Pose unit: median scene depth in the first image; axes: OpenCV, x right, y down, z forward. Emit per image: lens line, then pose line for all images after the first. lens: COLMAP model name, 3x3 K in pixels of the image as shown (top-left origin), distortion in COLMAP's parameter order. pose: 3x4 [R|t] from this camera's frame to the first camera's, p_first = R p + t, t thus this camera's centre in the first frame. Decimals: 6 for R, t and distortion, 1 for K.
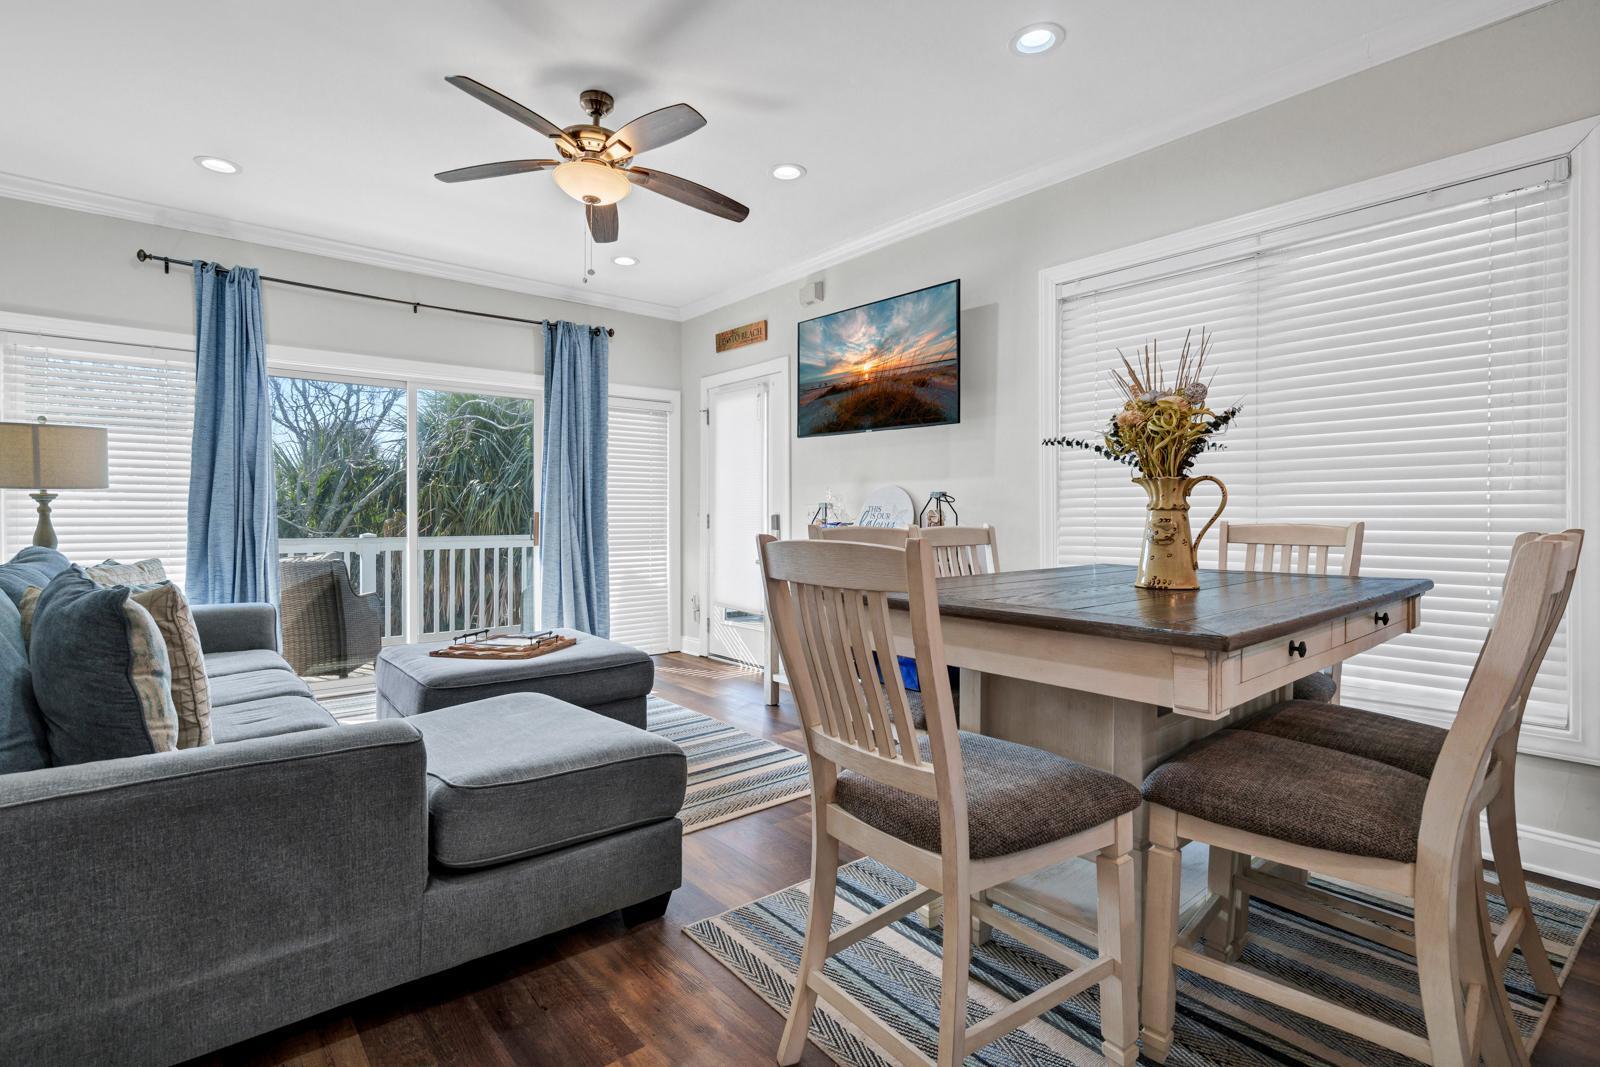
lens RADIAL K [[795.1, 0, 800.0], [0, 795.1, 533.5], [0, 0, 1]] dist [0.000014, 0.000762]
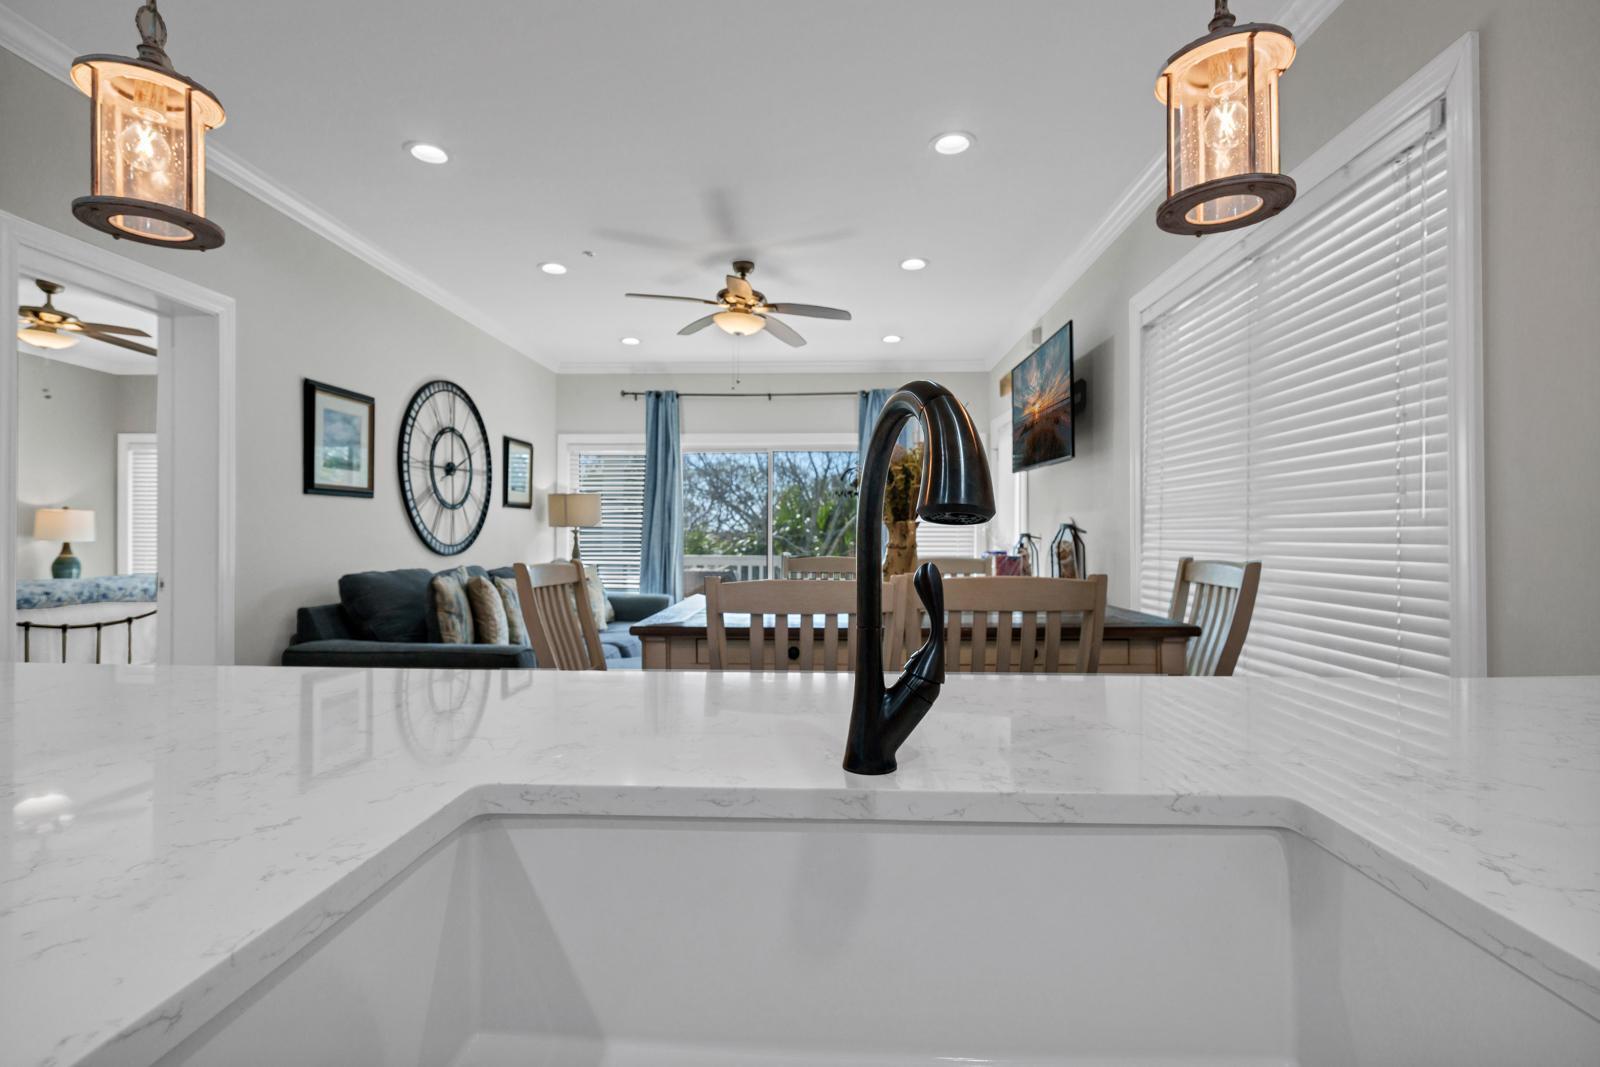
lens RADIAL K [[795.1, 0, 800.0], [0, 795.1, 533.5], [0, 0, 1]] dist [0.000014, 0.000762]
pose [[0.721445, 0.001196, -0.692471, 0.636631], [-0.018820, 0.999663, -0.017881, -0.015849], [0.692216, 0.025933, 0.721224, 0.013920]]
